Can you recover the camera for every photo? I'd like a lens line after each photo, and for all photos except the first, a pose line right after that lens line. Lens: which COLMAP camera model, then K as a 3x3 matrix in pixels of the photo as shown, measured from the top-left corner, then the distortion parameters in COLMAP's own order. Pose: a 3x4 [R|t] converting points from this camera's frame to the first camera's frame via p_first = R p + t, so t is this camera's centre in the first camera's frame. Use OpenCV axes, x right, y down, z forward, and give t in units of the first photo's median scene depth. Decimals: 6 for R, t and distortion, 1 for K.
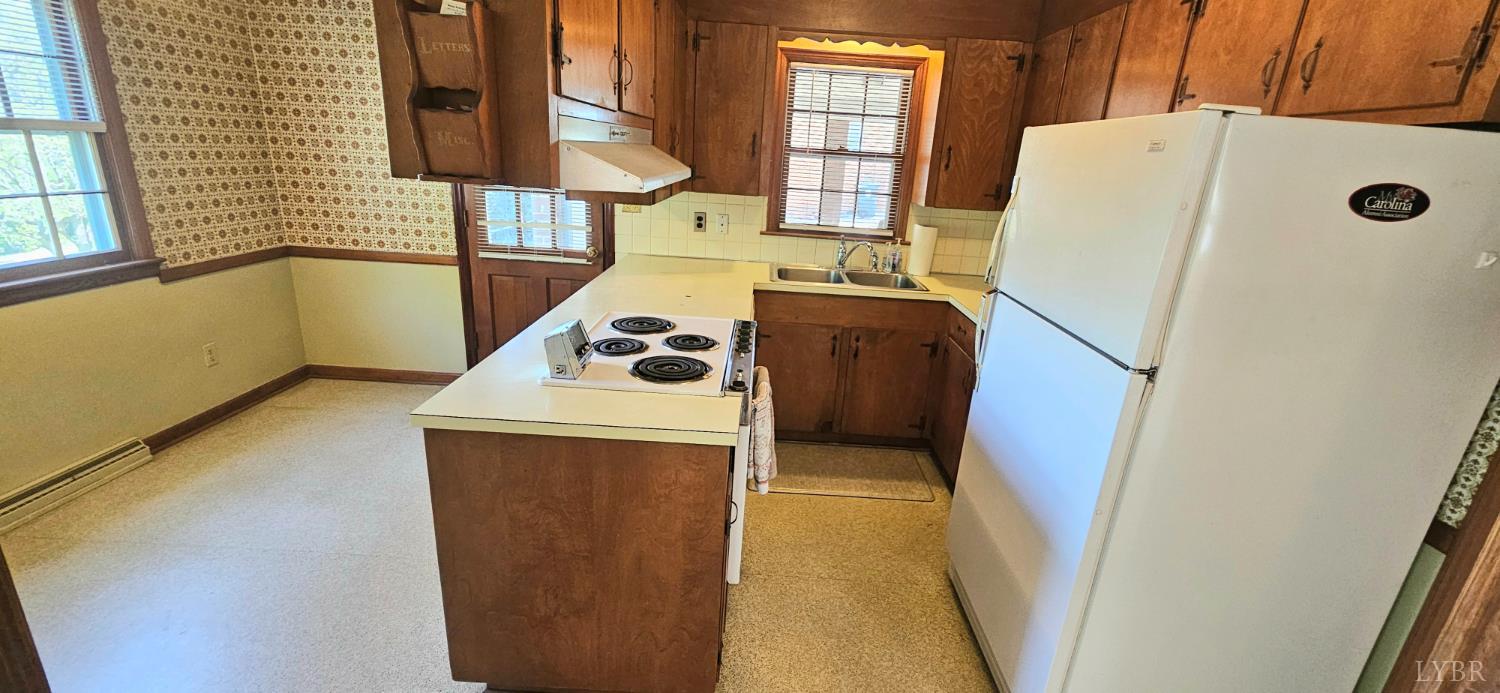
lens RADIAL K [[615.2, 0, 757.7], [0, 615.2, 346.7], [0, 0, 1]] dist [0.012447, -0.000058]
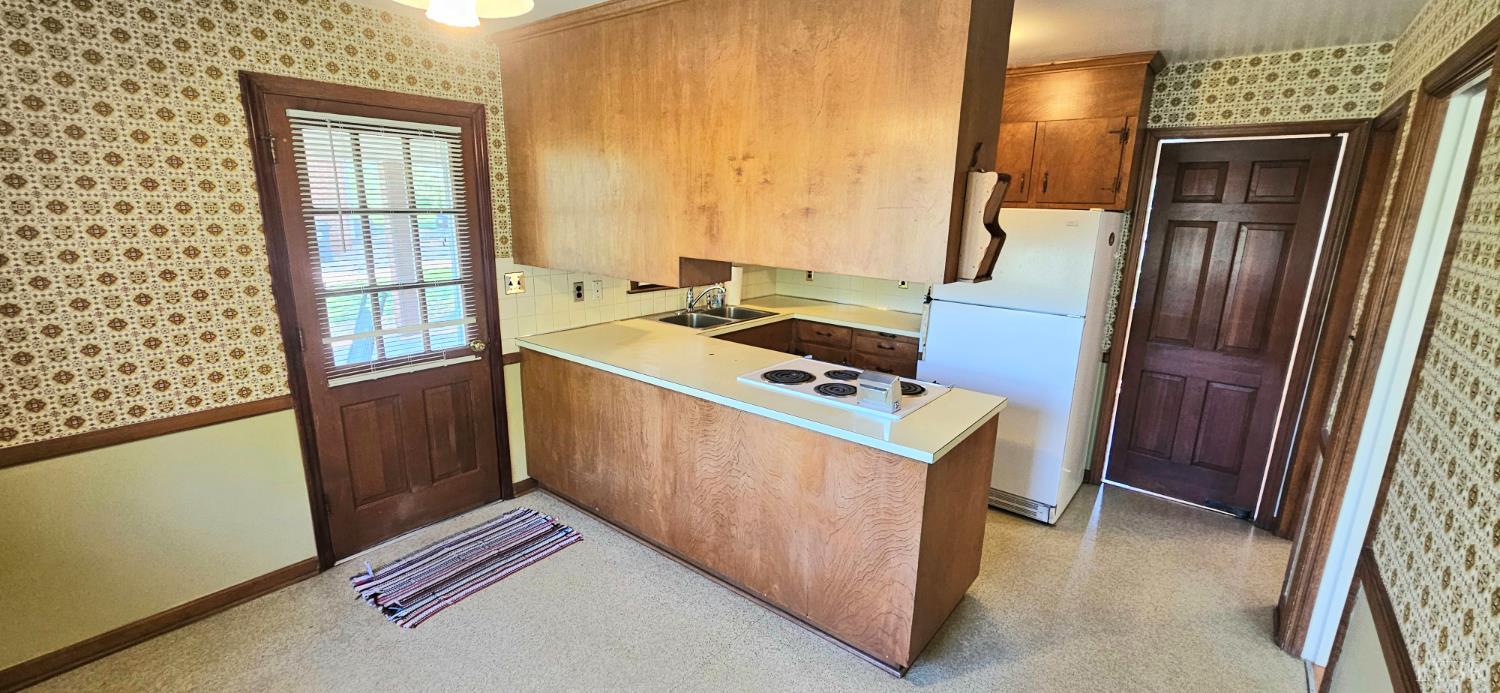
lens RADIAL K [[615.2, 0, 747.2], [0, 615.2, 348.9], [0, 0, 1]] dist [0.012447, -0.000058]
pose [[0.617237, -0.228642, 0.752822, -0.730214], [0.251849, 0.963914, 0.086264, -0.135774], [-0.745379, 0.136352, 0.652547, 0.162035]]
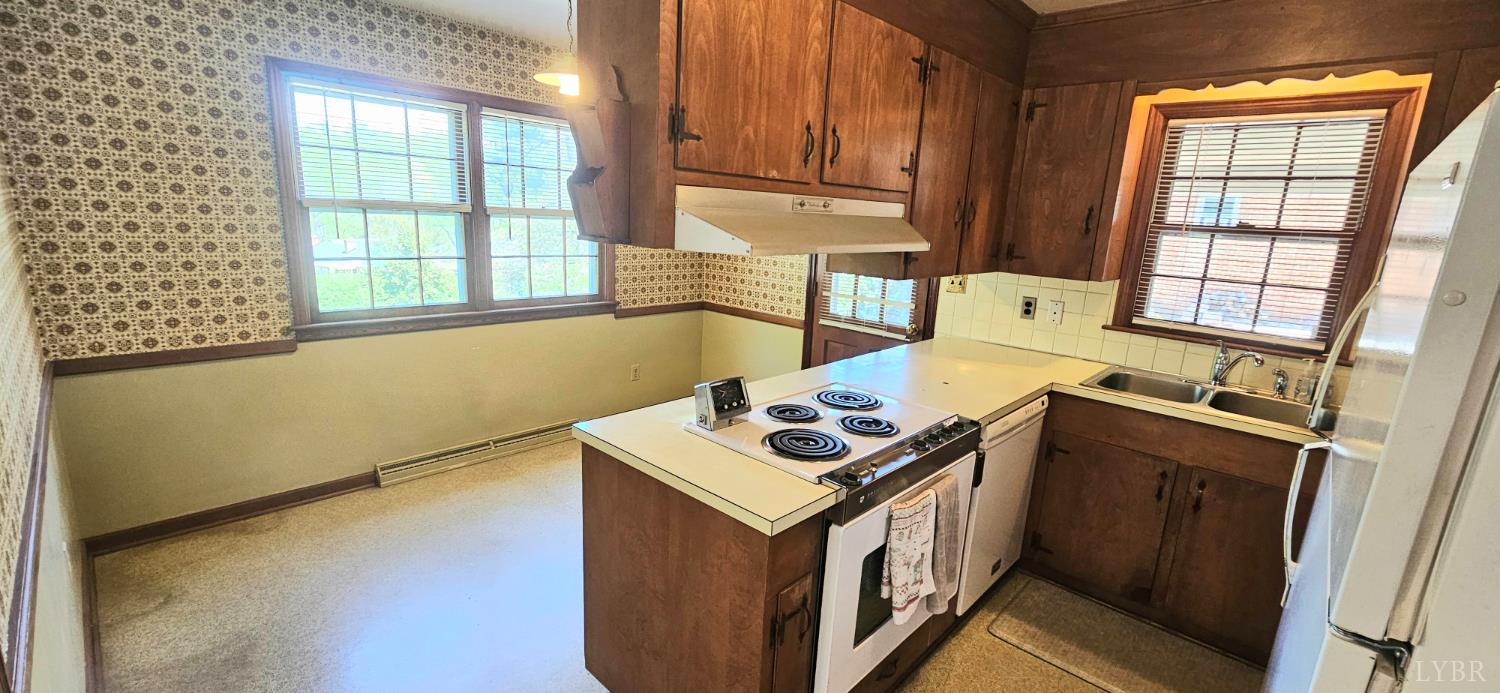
lens RADIAL K [[615.2, 0, 763.1], [0, 615.2, 347.8], [0, 0, 1]] dist [0.012447, -0.000058]
pose [[0.750615, 0.120871, -0.649590, 0.208458], [-0.205245, 0.977145, -0.055344, -0.021901], [0.628054, 0.174867, 0.758267, 0.113199]]
